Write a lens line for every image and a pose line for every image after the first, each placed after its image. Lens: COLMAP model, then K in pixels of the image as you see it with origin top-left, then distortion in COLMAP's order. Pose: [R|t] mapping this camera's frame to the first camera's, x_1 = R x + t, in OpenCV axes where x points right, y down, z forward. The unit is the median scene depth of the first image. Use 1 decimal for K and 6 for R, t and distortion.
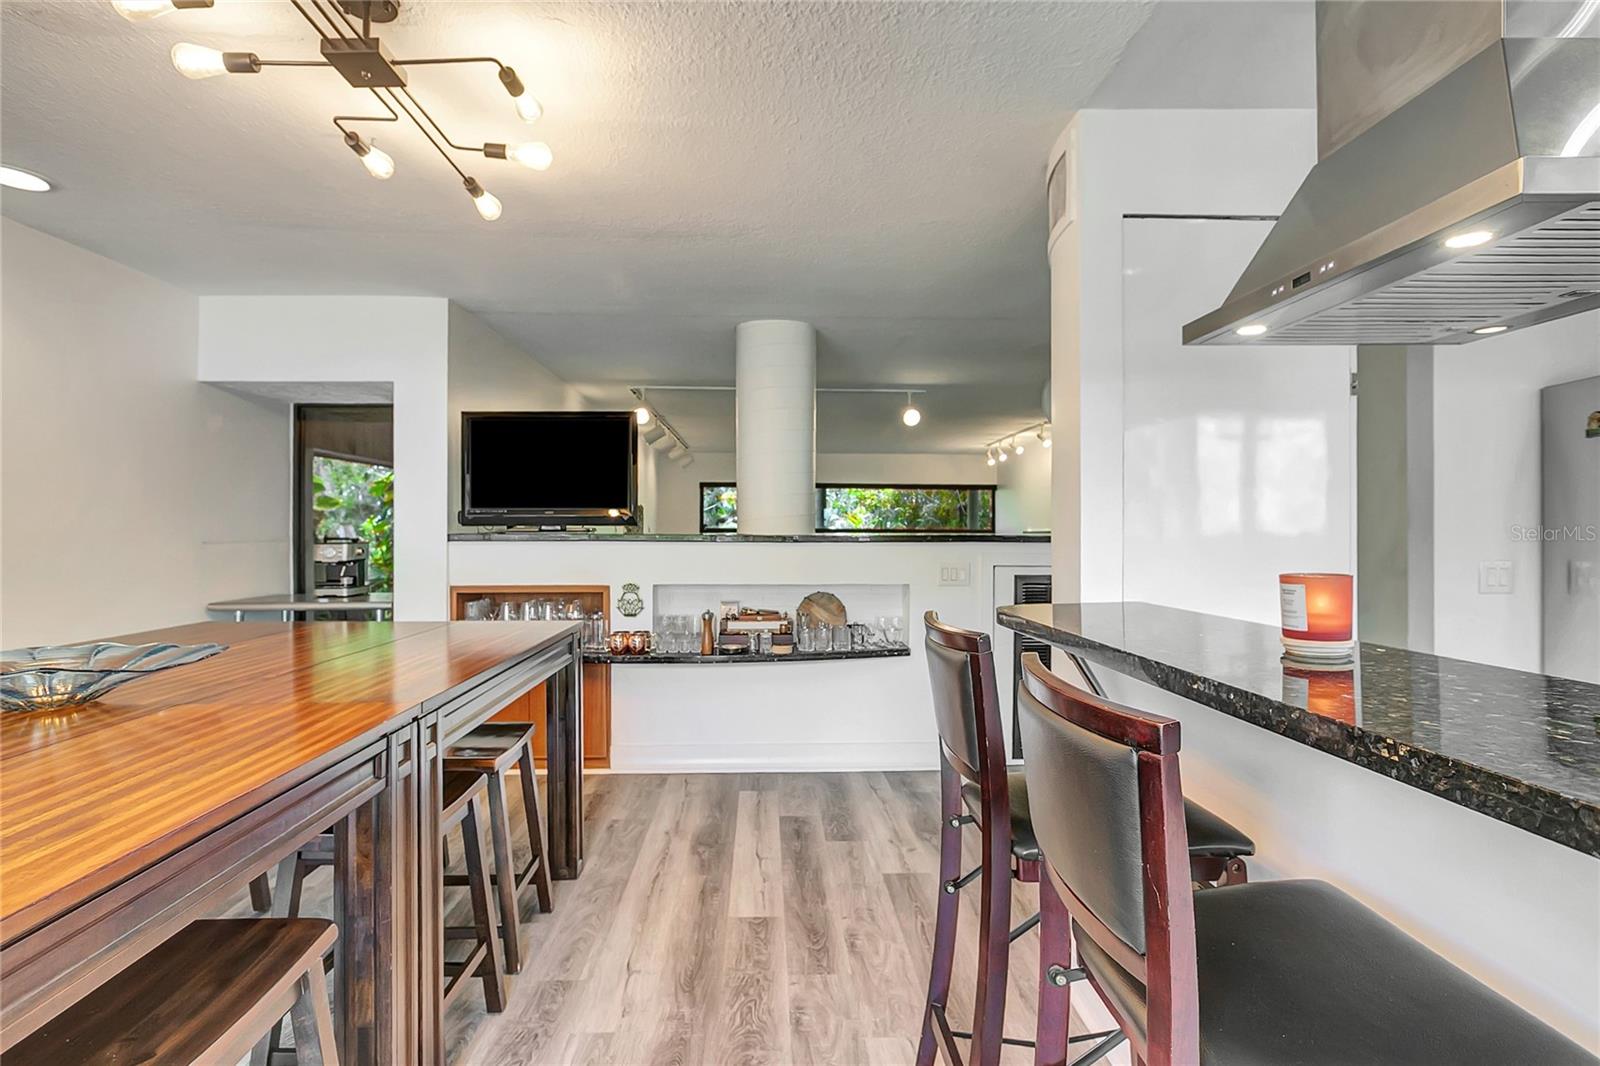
lens RADIAL K [[789.0, 0, 776.3], [0, 789.0, 529.4], [0, 0, 1]] dist [0.000829, 0.016656]
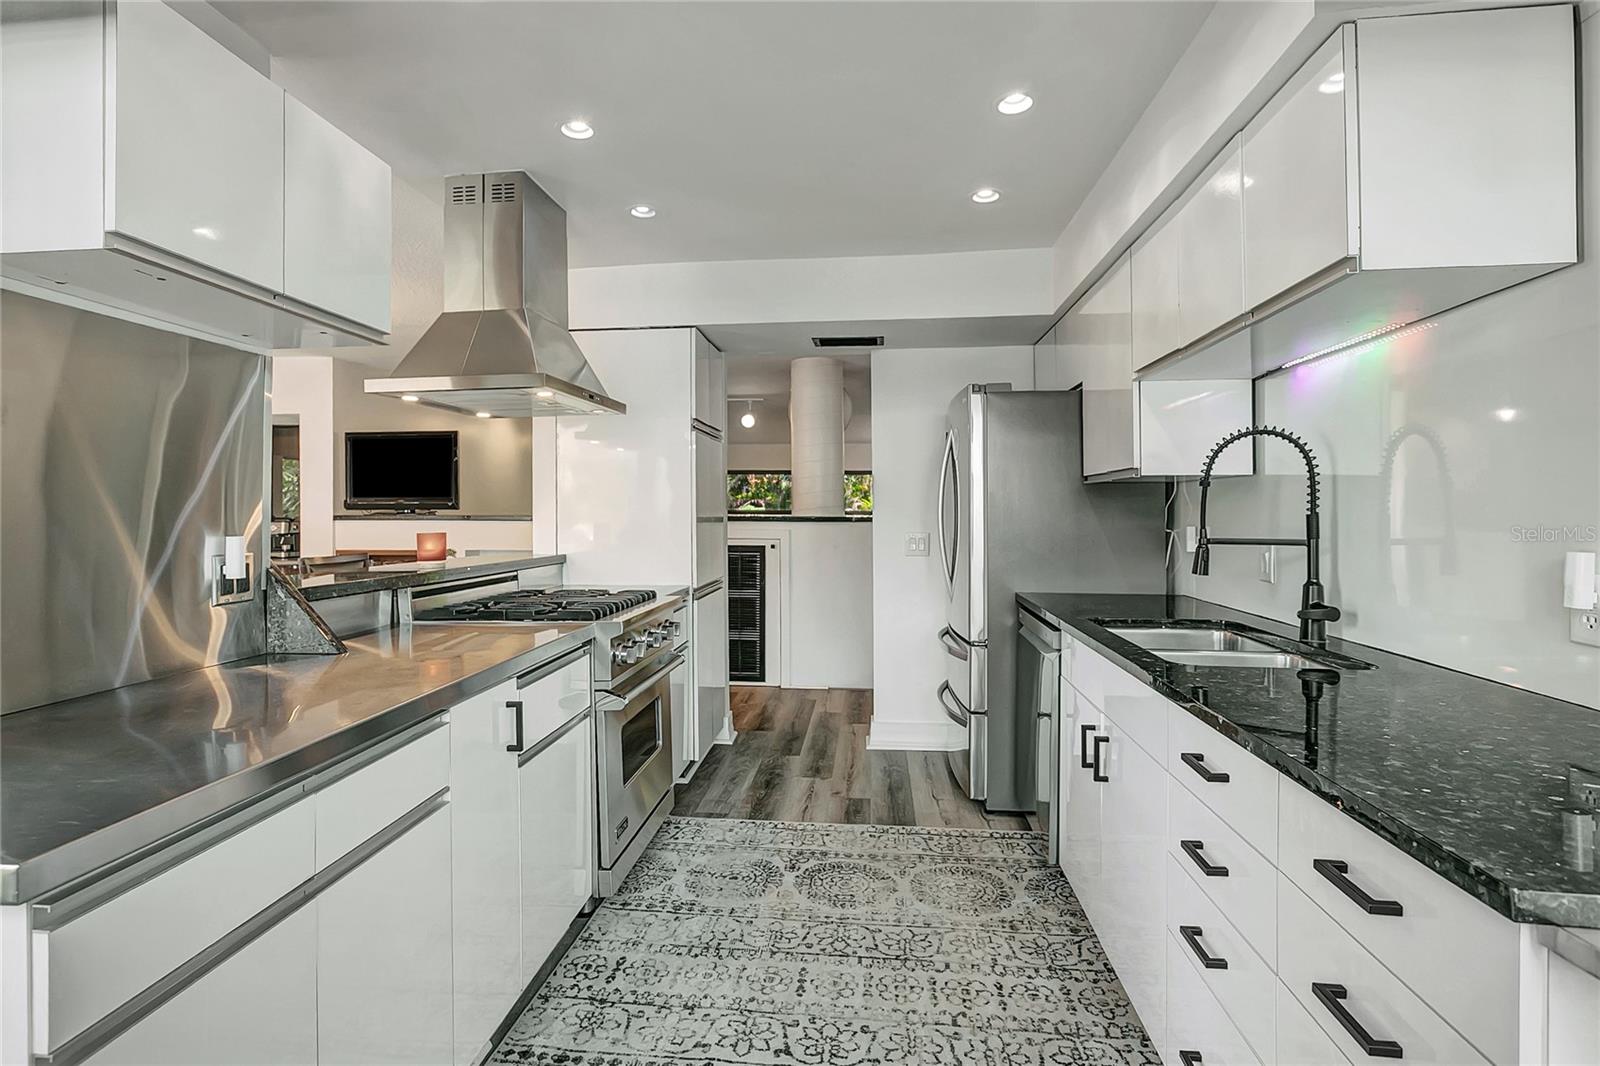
lens RADIAL K [[800.6, 0, 766.6], [0, 800.6, 507.4], [0, 0, 1]] dist [-0.000588, 0.000055]
pose [[0.988082, -0.003186, -0.153894, 0.618034], [0.002579, 0.999988, -0.004144, -0.000919], [0.153905, 0.003697, 0.988079, -0.363442]]
